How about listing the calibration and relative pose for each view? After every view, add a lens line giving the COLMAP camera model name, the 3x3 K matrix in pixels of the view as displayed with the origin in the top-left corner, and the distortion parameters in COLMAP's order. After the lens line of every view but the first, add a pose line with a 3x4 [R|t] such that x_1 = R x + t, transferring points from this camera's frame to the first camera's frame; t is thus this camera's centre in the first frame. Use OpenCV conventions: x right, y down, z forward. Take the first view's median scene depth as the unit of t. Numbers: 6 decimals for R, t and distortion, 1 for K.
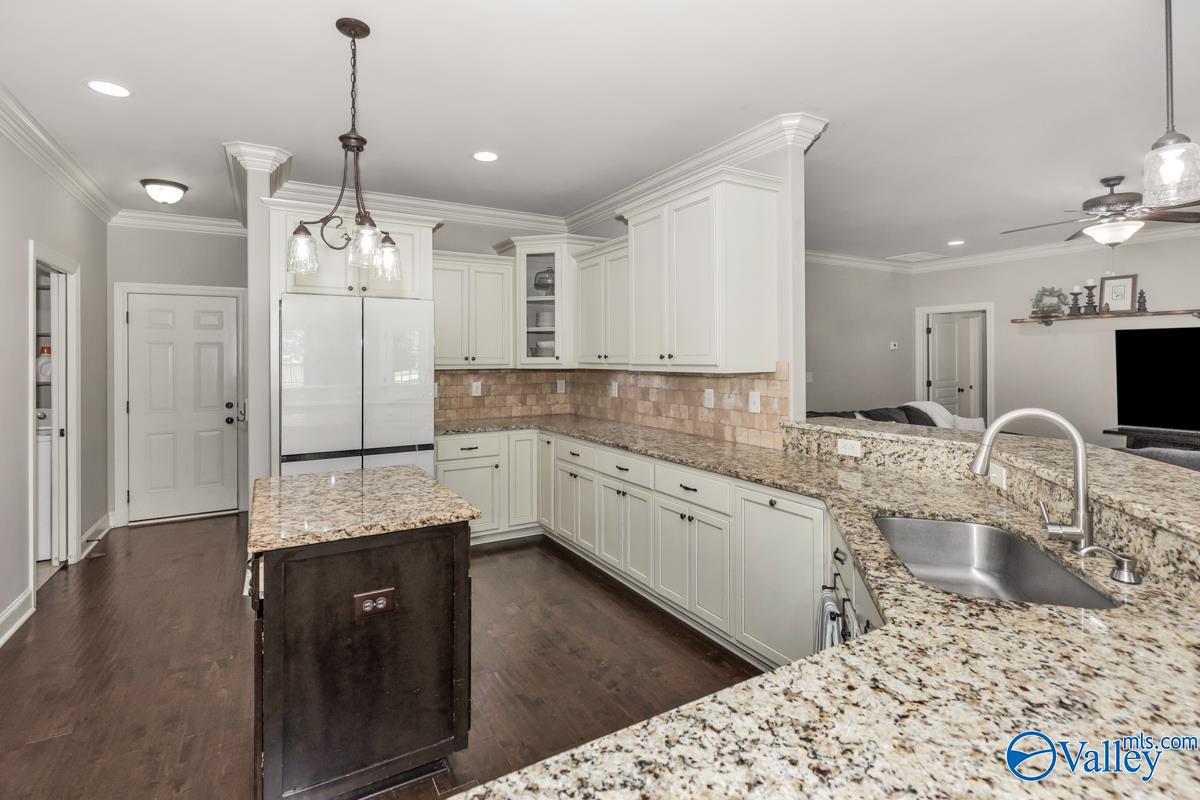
lens RADIAL K [[551.3, 0, 583.9], [0, 551.3, 359.3], [0, 0, 1]] dist [0.003714, 0.001024]
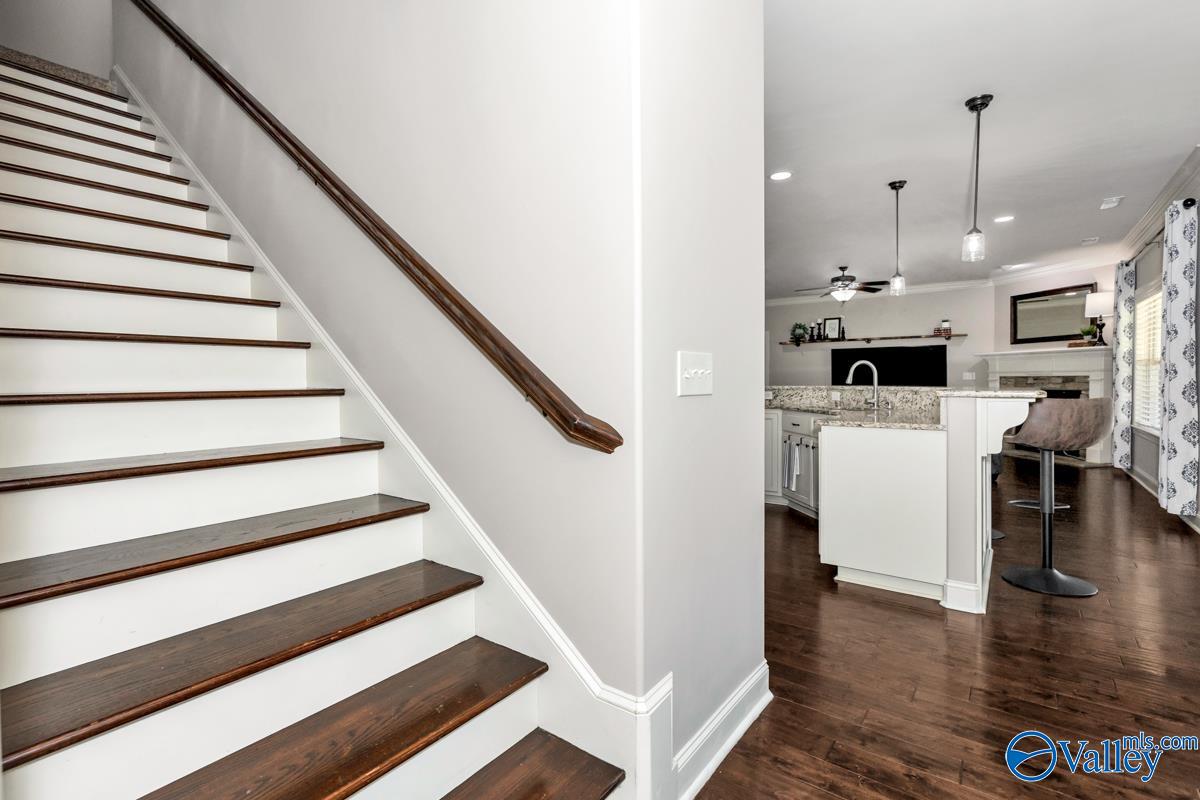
lens RADIAL K [[551.3, 0, 586.0], [0, 551.3, 392.7], [0, 0, 1]] dist [0.003714, 0.001024]
pose [[0.917210, -0.008144, 0.398320, -0.652799], [0.001138, 0.999841, 0.017822, 0.077681], [-0.398402, -0.015893, 0.917073, -0.424558]]
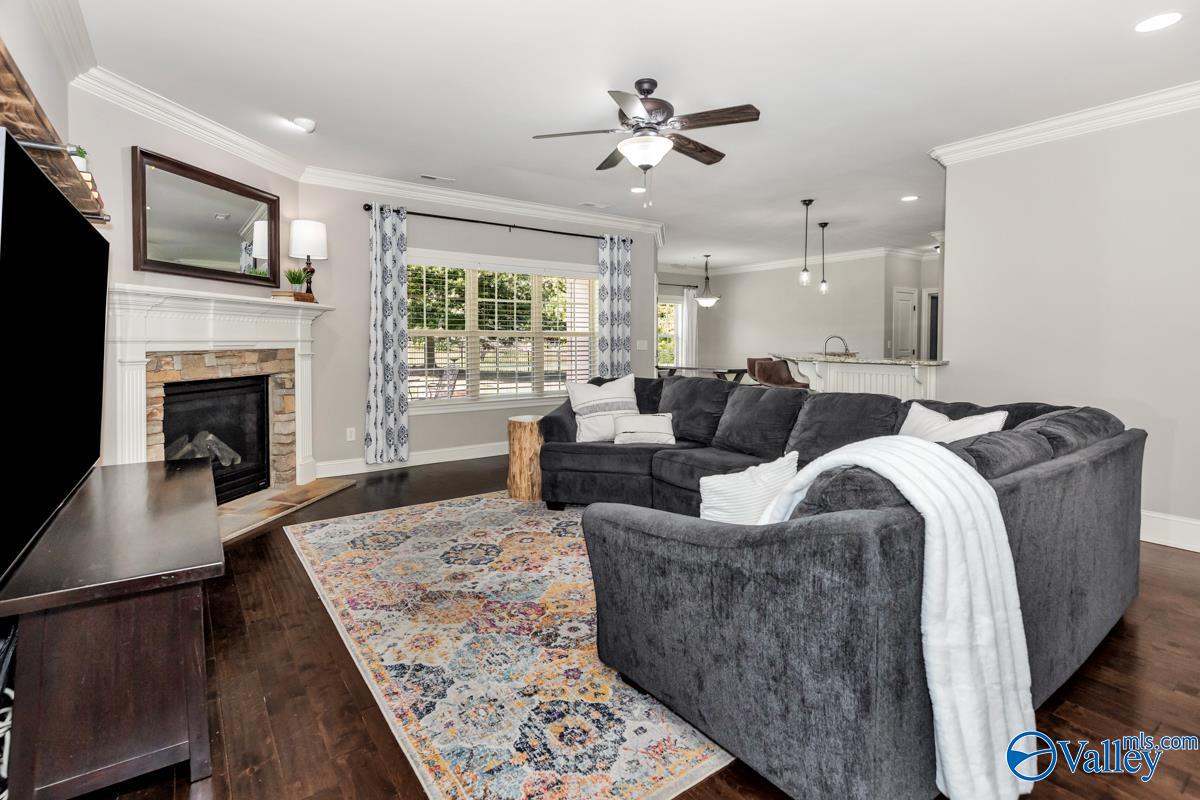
lens RADIAL K [[551.3, 0, 601.2], [0, 551.3, 348.7], [0, 0, 1]] dist [0.003714, 0.001024]
pose [[-0.995628, 0.009860, -0.092880, 1.088397], [0.007561, 0.999657, 0.025075, 0.032751], [0.093096, 0.024263, -0.995362, 1.790832]]
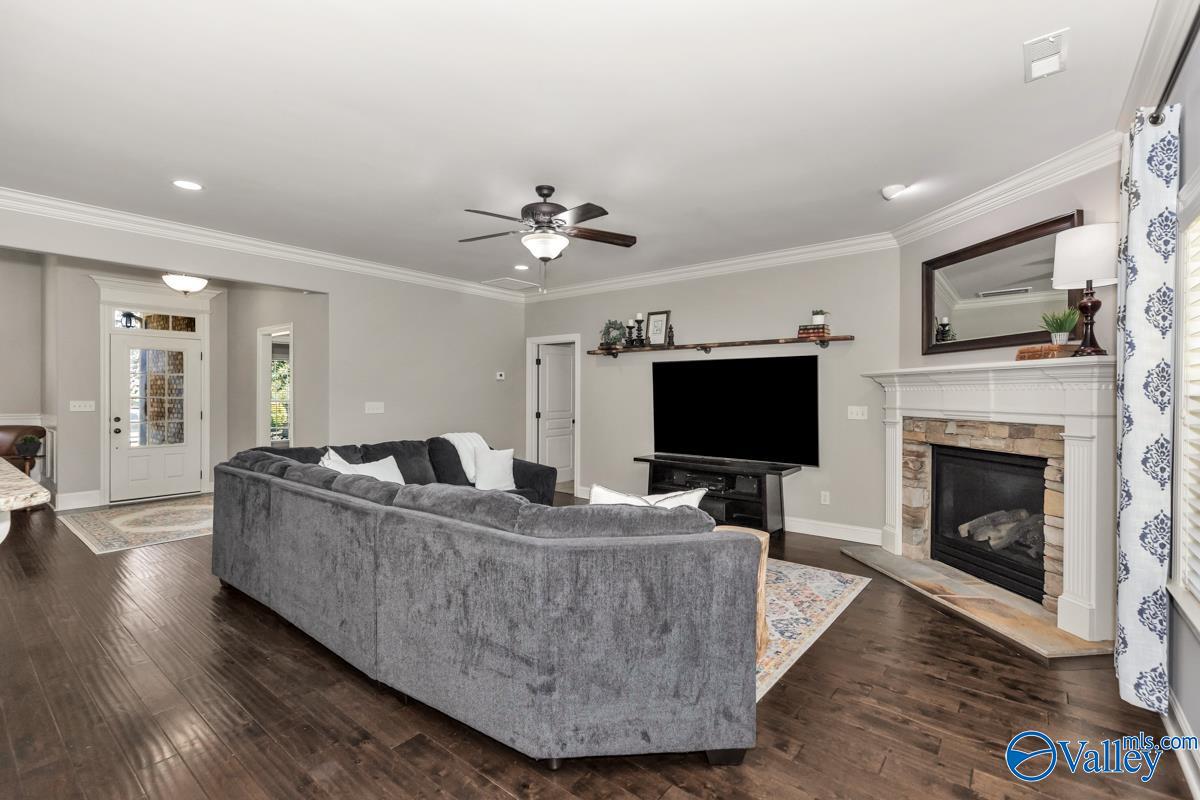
lens RADIAL K [[551.3, 0, 593.1], [0, 551.3, 400.2], [0, 0, 1]] dist [0.003714, 0.001024]
pose [[0.924036, 0.007560, 0.382230, 0.683484], [-0.009633, 0.999947, 0.003511, 0.022947], [-0.382183, -0.006926, 0.924061, 0.122271]]
